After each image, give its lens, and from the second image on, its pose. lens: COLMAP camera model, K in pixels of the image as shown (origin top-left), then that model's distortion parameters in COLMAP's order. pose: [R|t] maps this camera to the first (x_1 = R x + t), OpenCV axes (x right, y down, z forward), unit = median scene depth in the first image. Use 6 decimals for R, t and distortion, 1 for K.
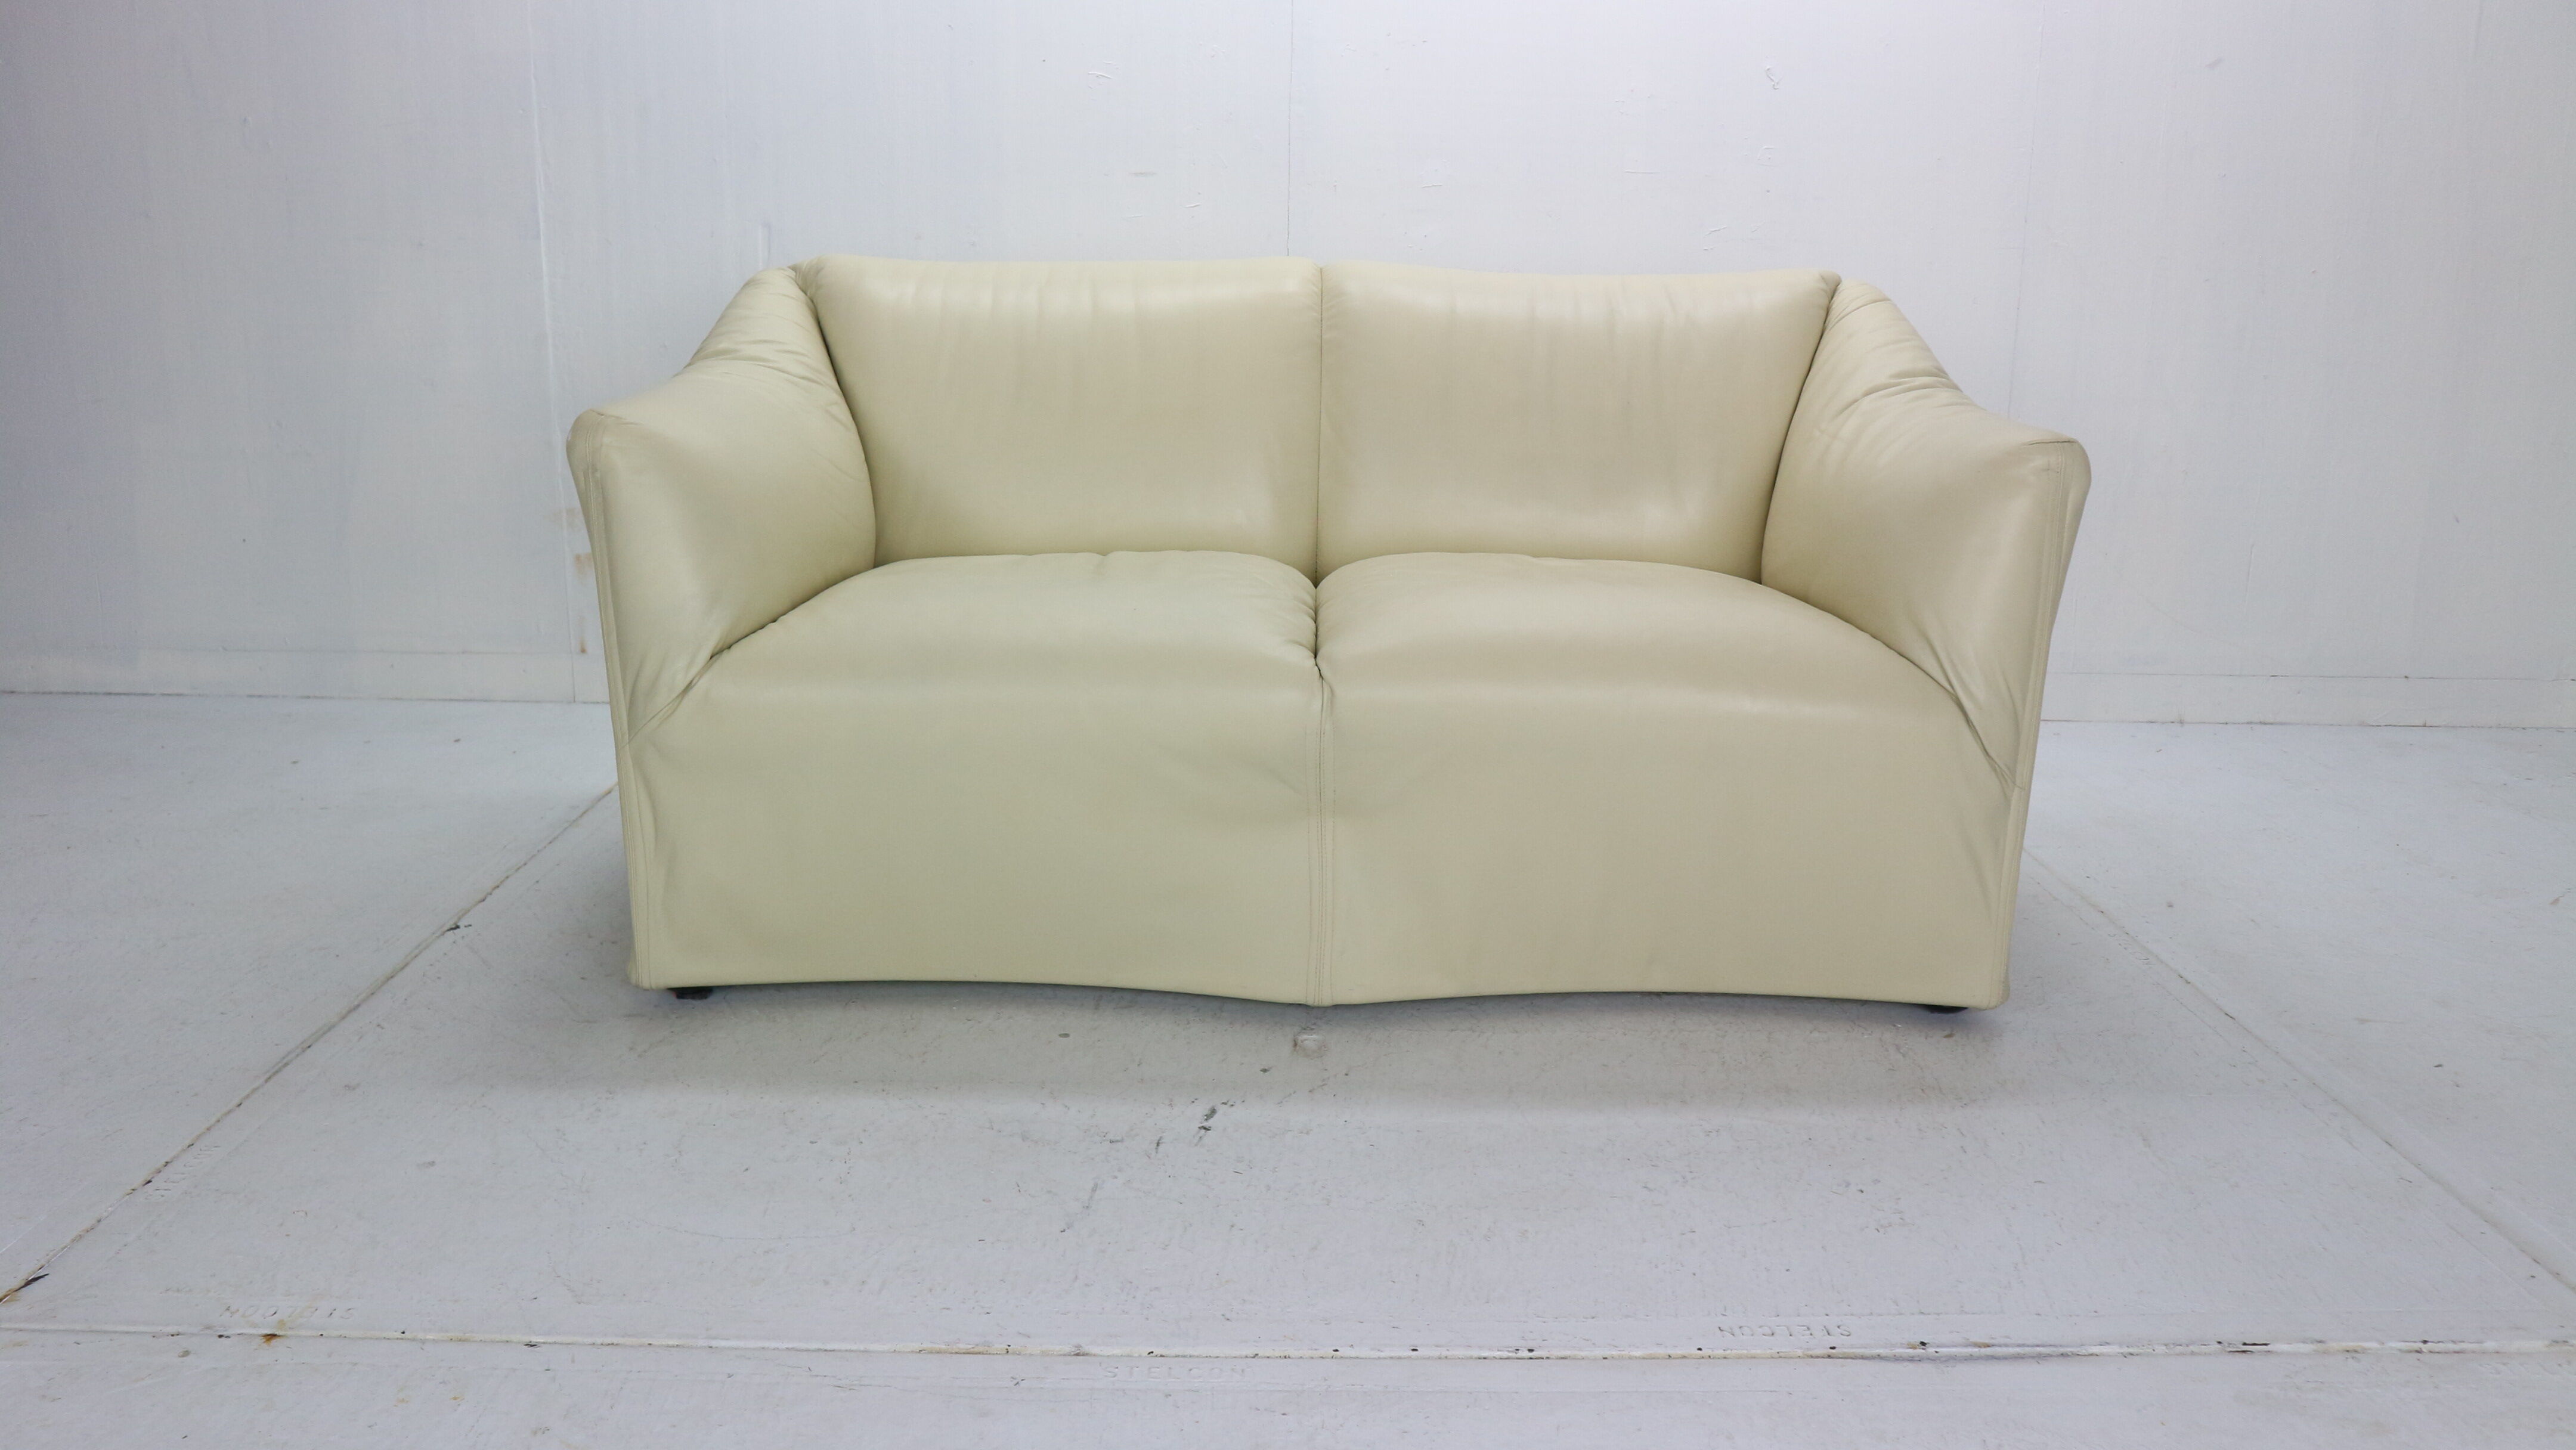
lens RADIAL K [[1905.8, 0, 1291.4], [0, 1905.8, 728.3], [0, 0, 1]] dist [-0.104820, 0.078056]
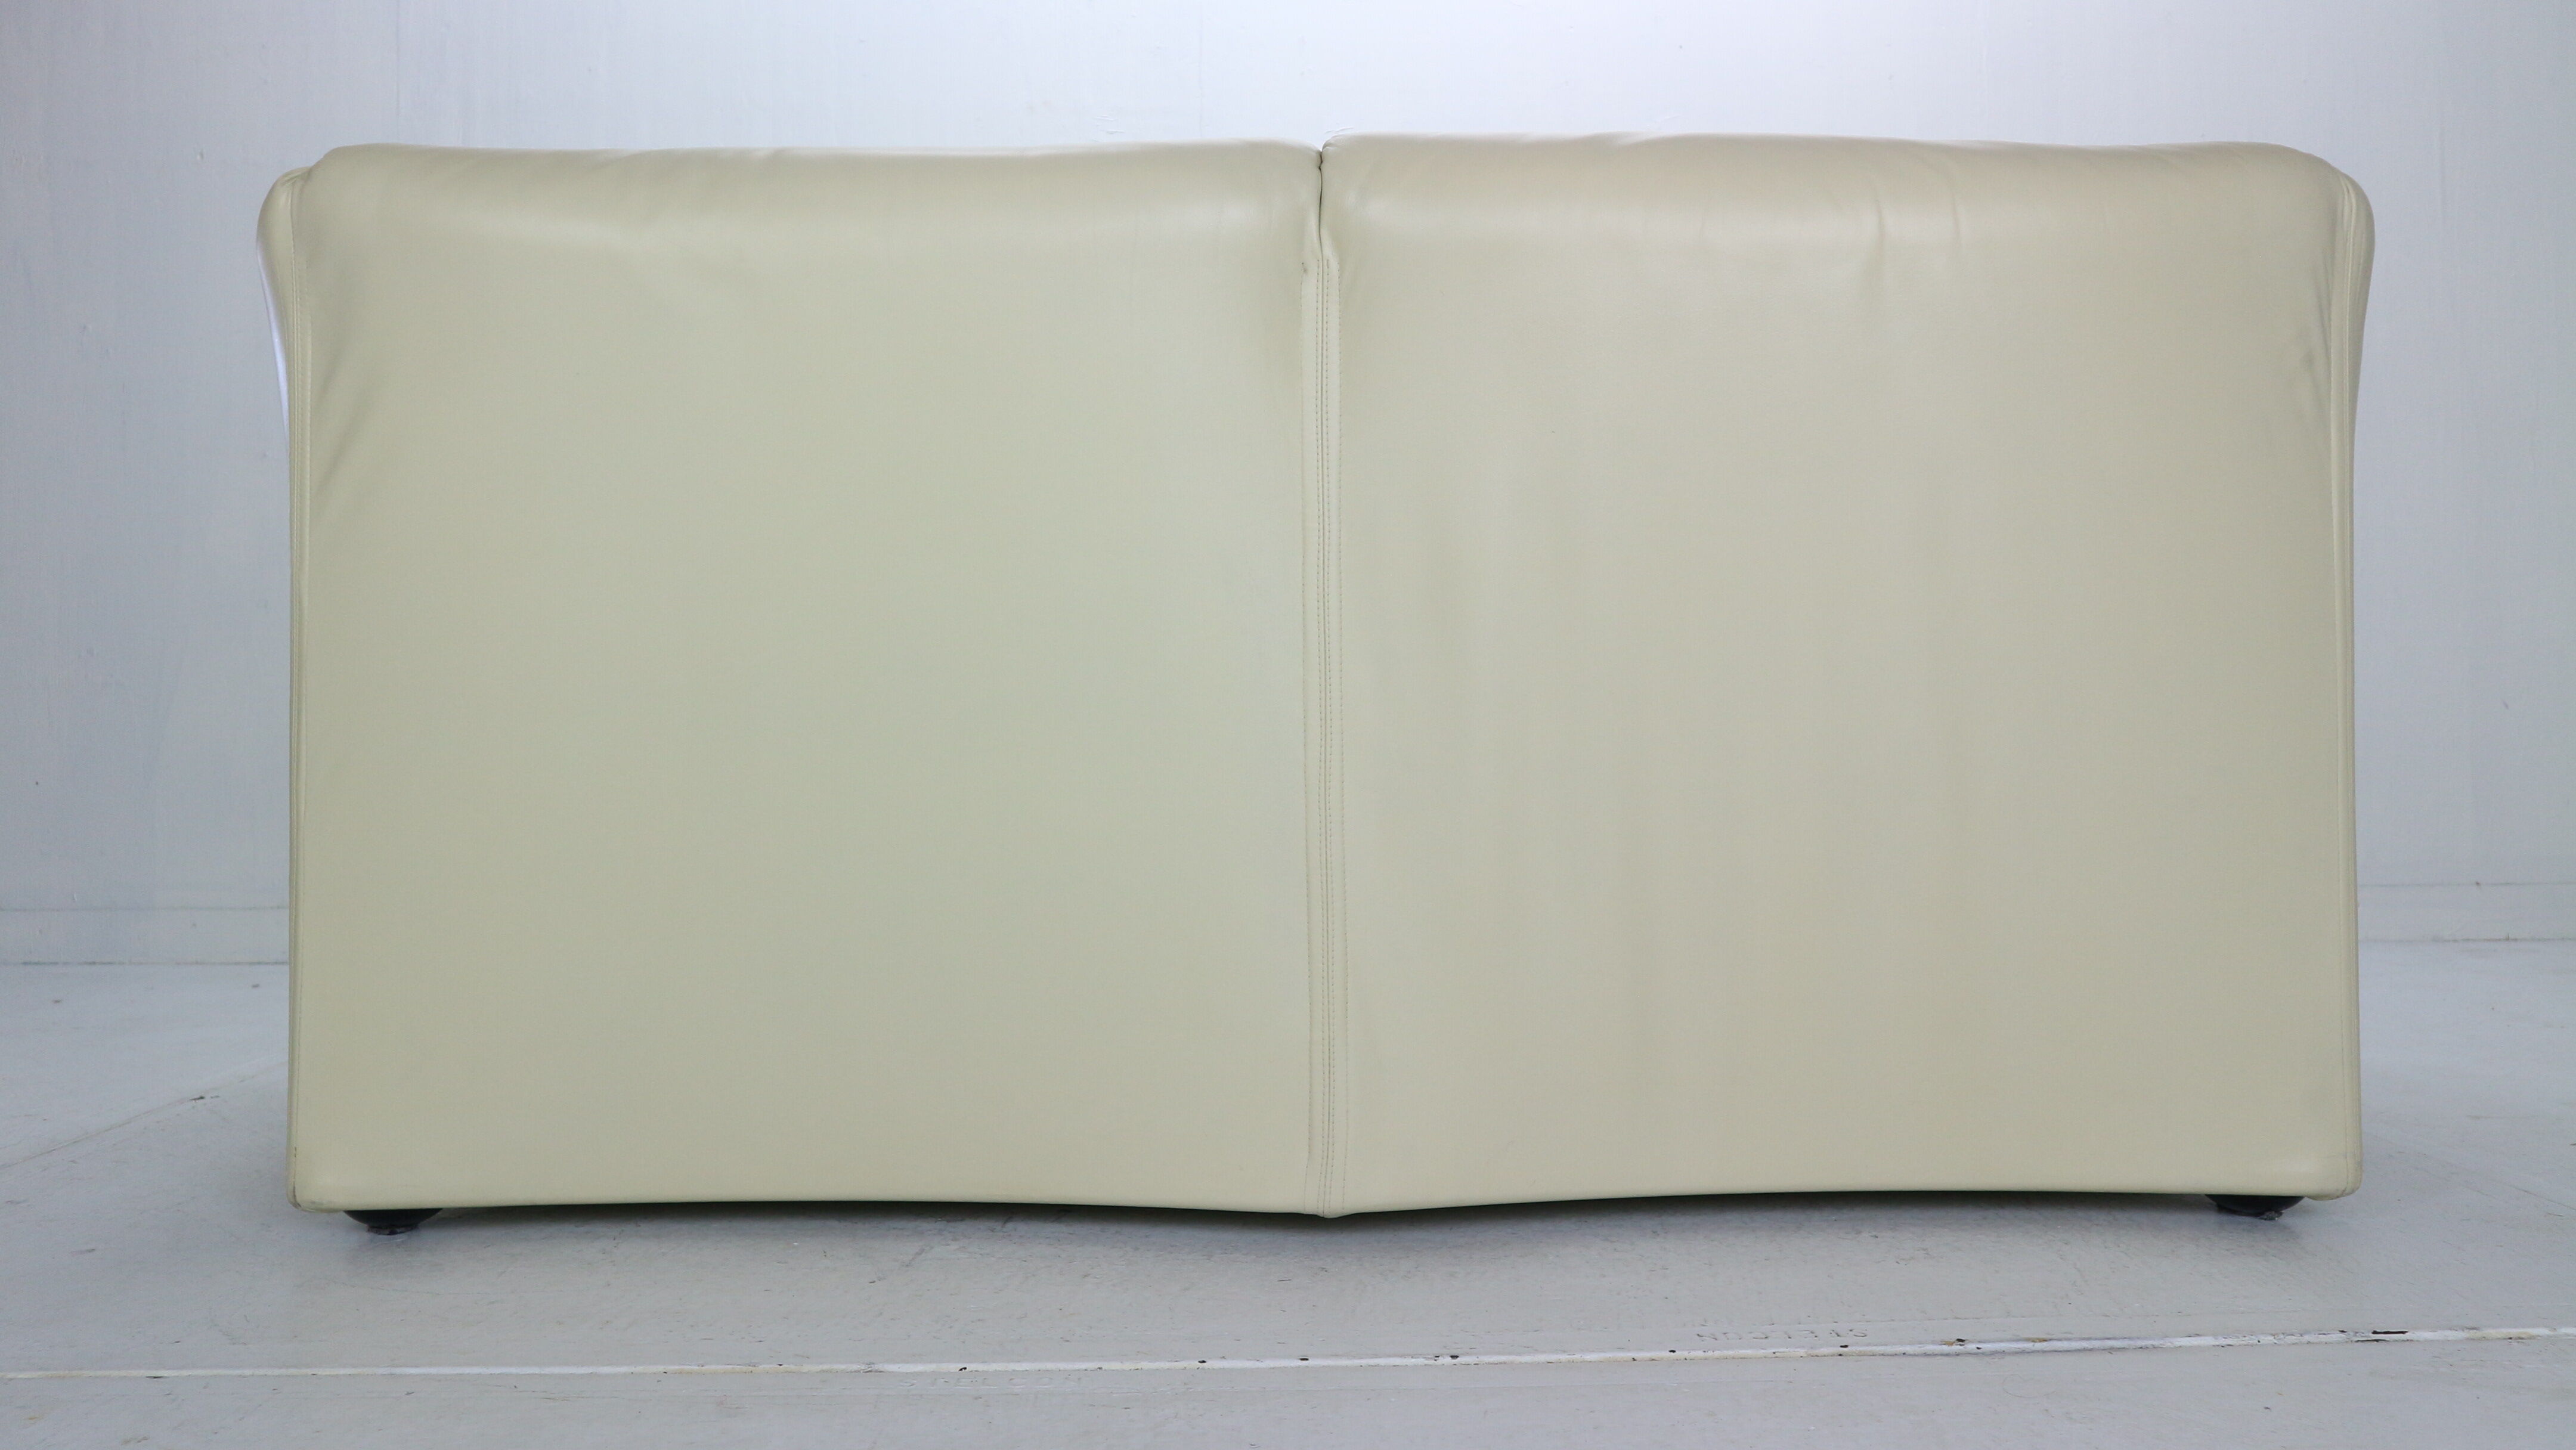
lens RADIAL K [[2054.2, 0, 1295.6], [0, 2054.2, 724.4], [0, 0, 1]] dist [-0.083475, 0.081411]
pose [[0.999597, -0.024057, 0.015101, 0.041766], [0.027012, 0.969541, -0.243436, 0.210883], [-0.008785, 0.243746, 0.969799, 0.092564]]
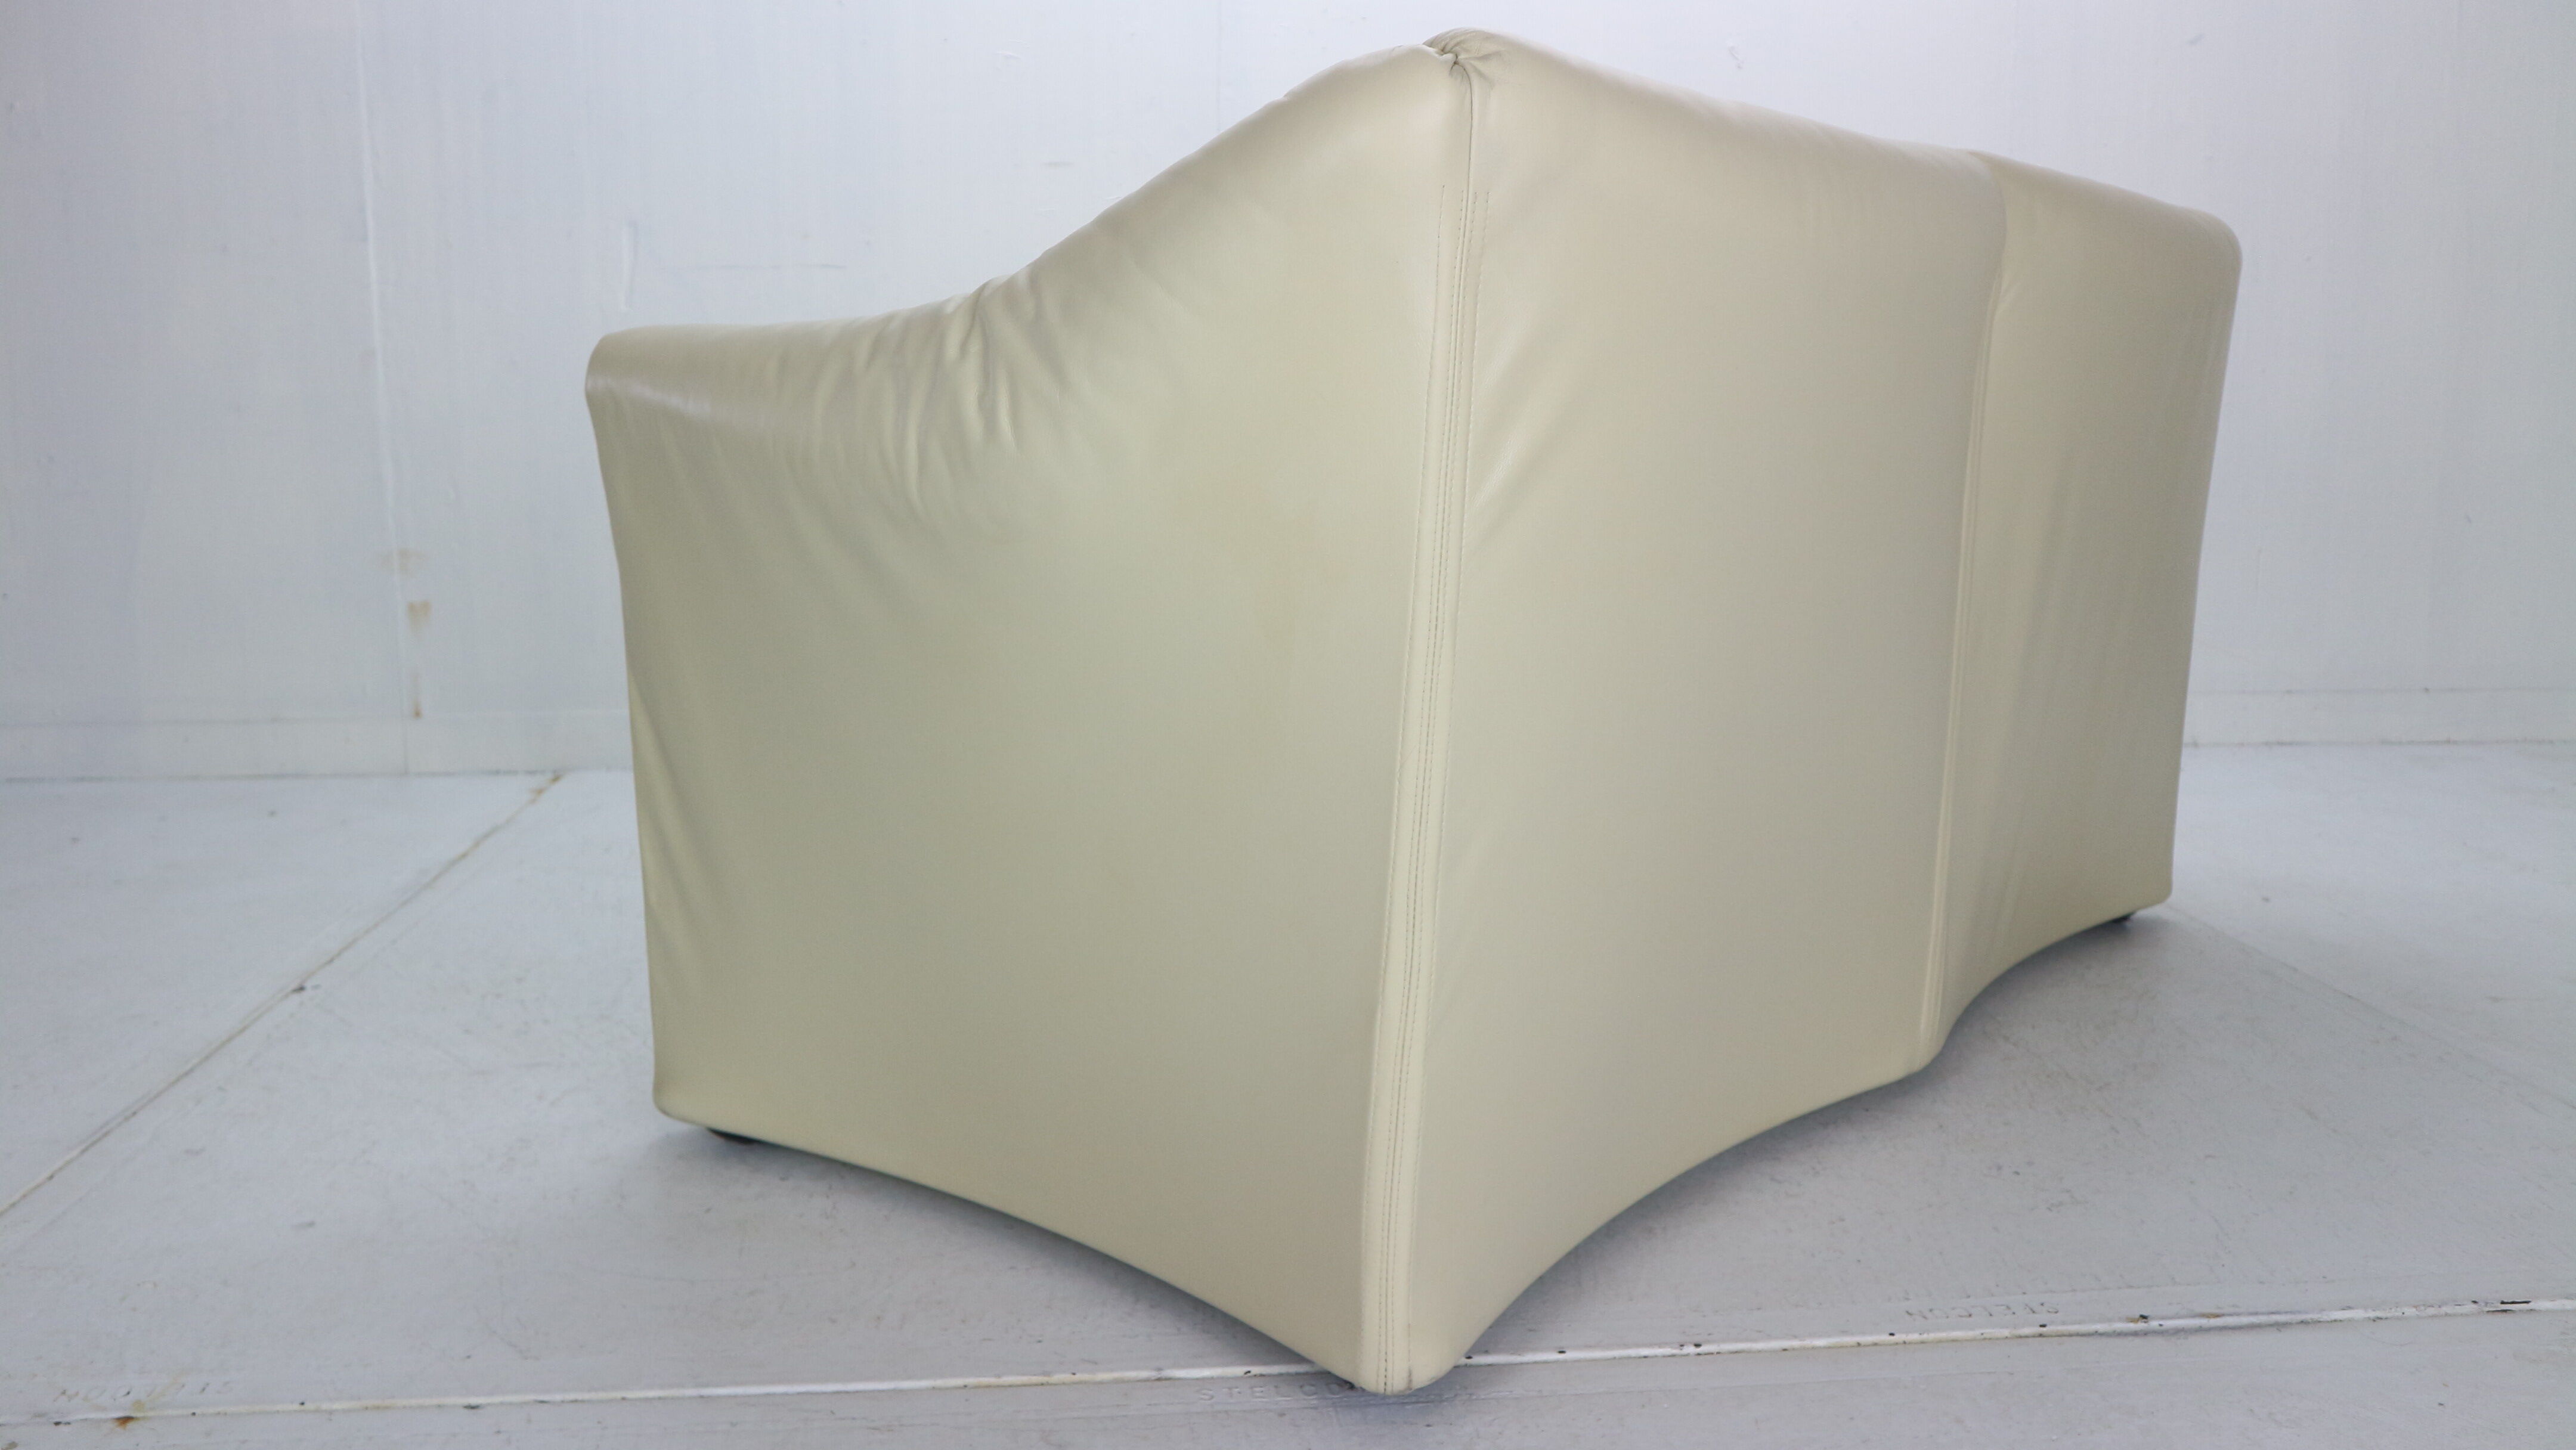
lens RADIAL K [[2054.2, 0, 1290.4], [0, 2054.2, 735.2], [0, 0, 1]] dist [-0.083475, 0.081411]
pose [[0.996321, -0.029045, 0.080627, -0.089371], [0.035018, 0.996666, -0.073687, 0.089492], [-0.078218, 0.076239, 0.994017, 0.067960]]
